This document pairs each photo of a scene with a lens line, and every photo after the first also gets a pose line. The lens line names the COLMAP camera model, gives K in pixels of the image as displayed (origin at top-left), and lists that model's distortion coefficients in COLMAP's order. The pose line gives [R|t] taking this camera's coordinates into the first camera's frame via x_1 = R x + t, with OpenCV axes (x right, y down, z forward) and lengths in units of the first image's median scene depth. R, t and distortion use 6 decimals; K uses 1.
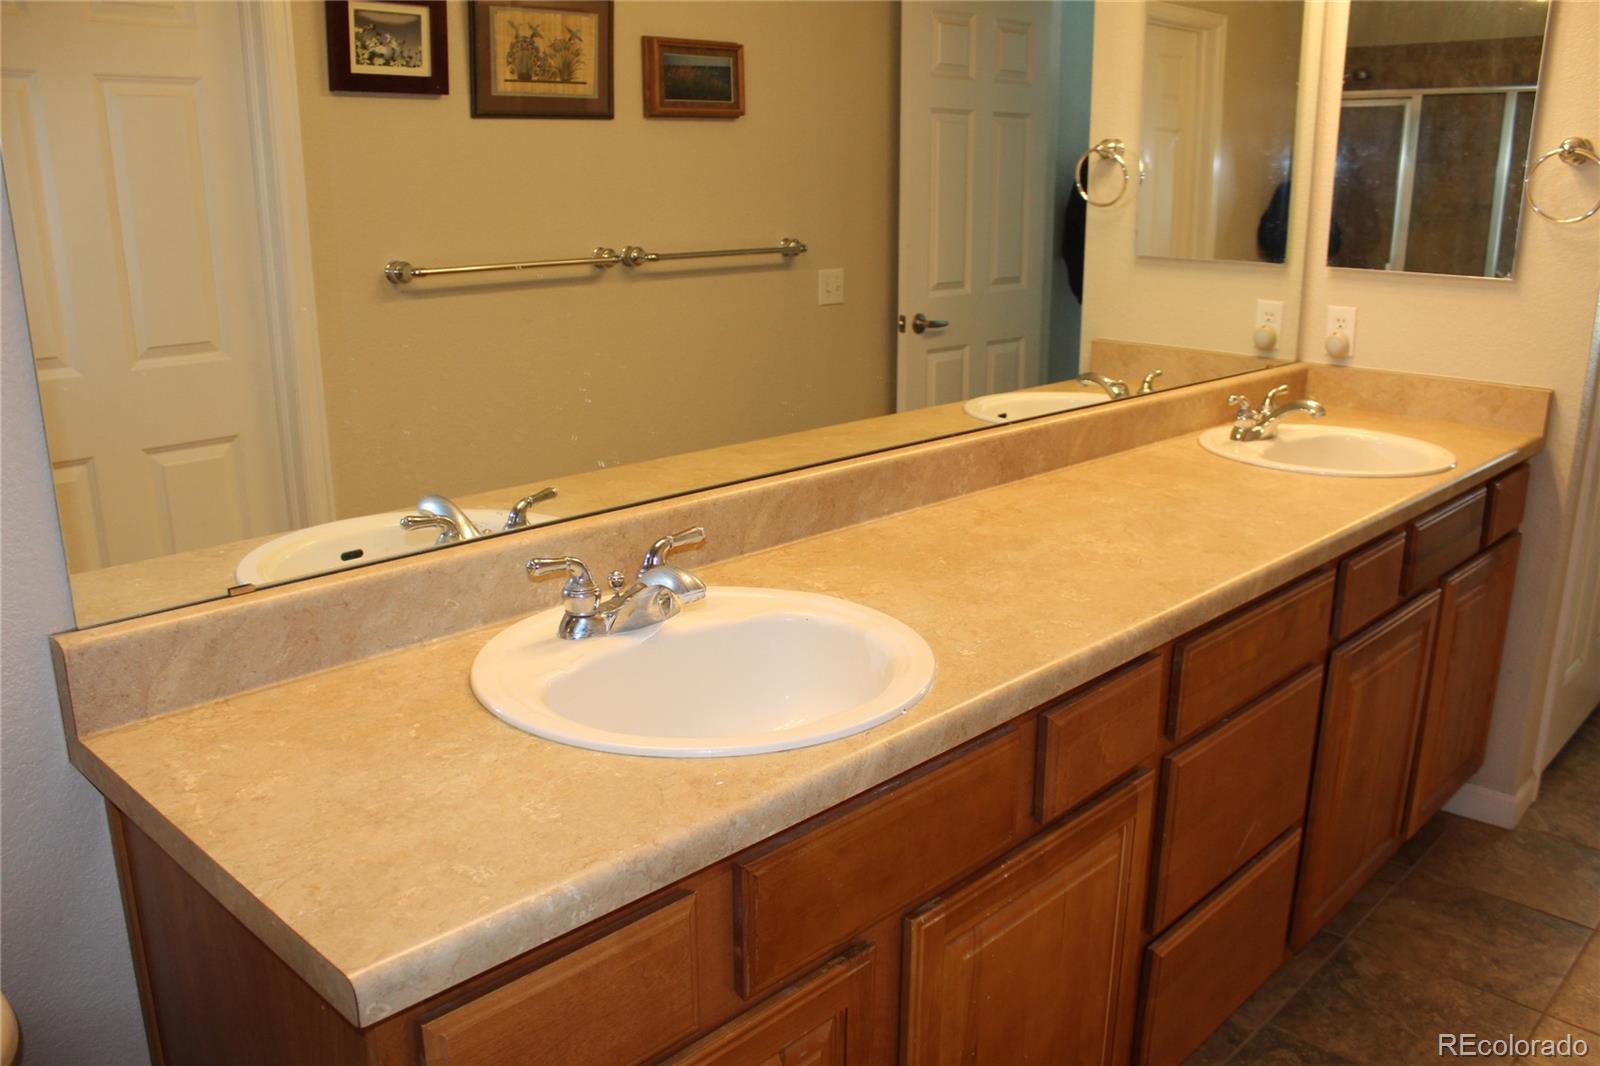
lens RADIAL K [[1312.2, 0, 801.3], [0, 1312.2, 534.4], [0, 0, 1]] dist [-0.135250, 0.025165]
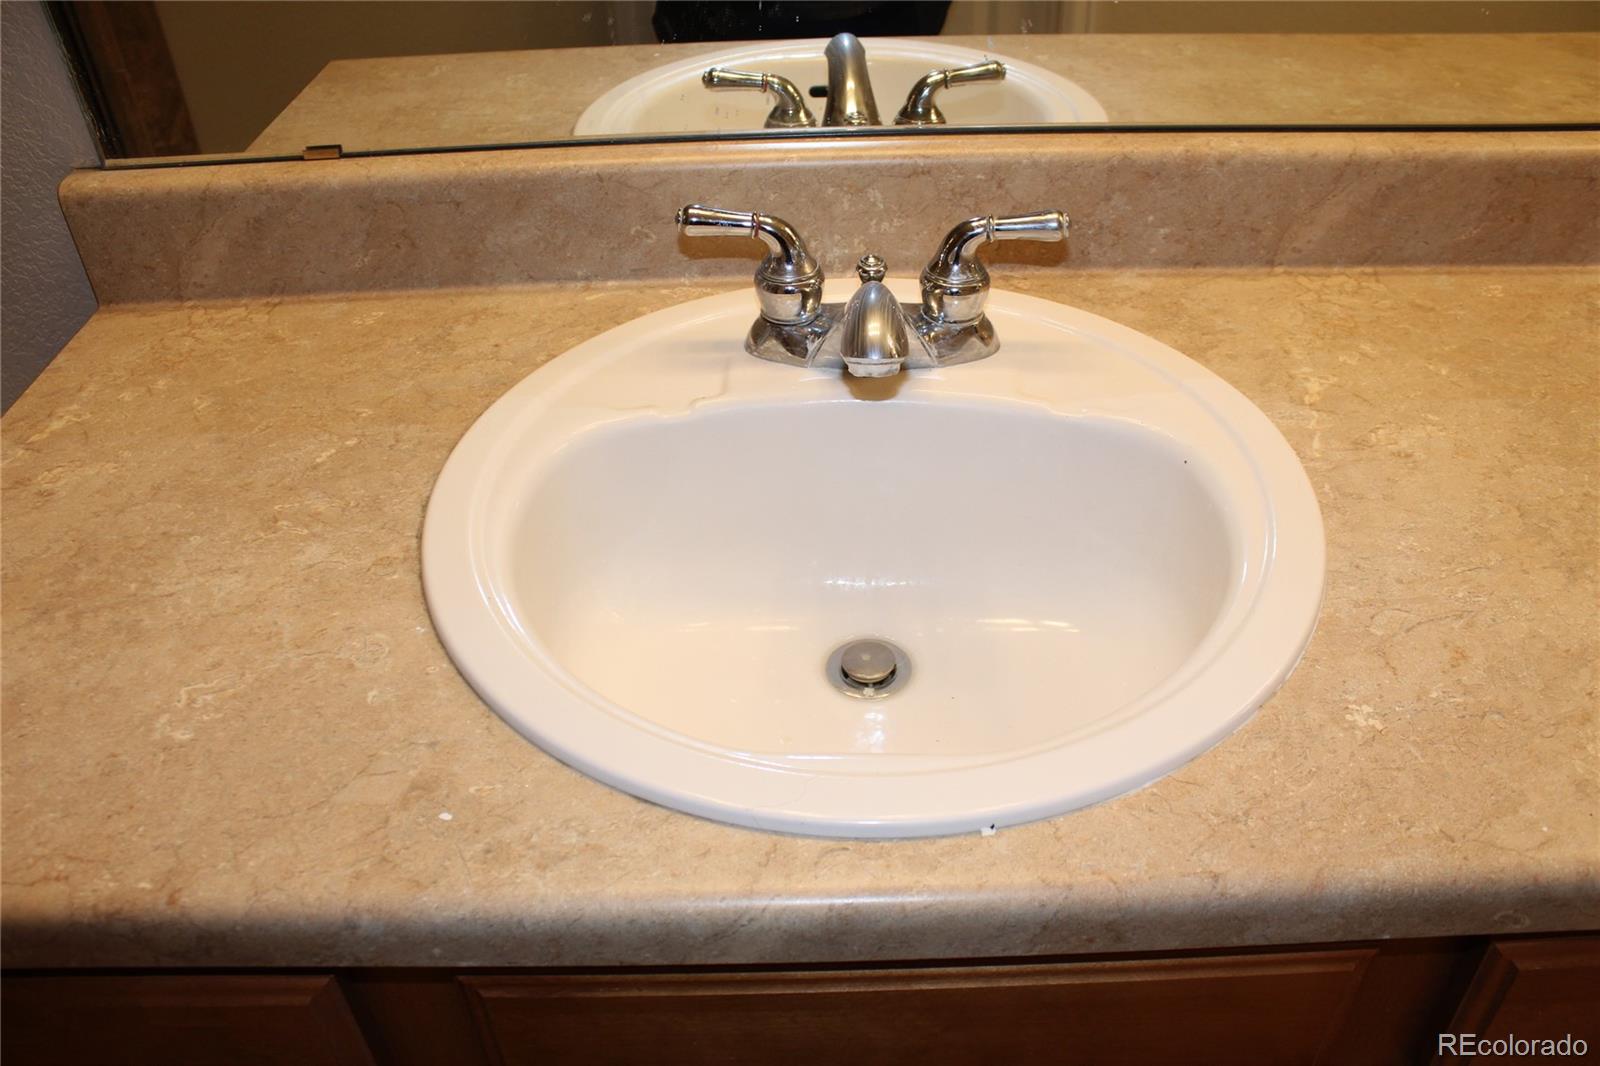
lens RADIAL K [[1312.2, 0, 796.3], [0, 1312.2, 539.3], [0, 0, 1]] dist [-0.135250, 0.025165]
pose [[0.709503, 0.415418, -0.569239, 0.201847], [-0.164099, 0.882961, 0.439831, -0.105356], [0.685330, -0.218650, 0.694633, 0.587590]]
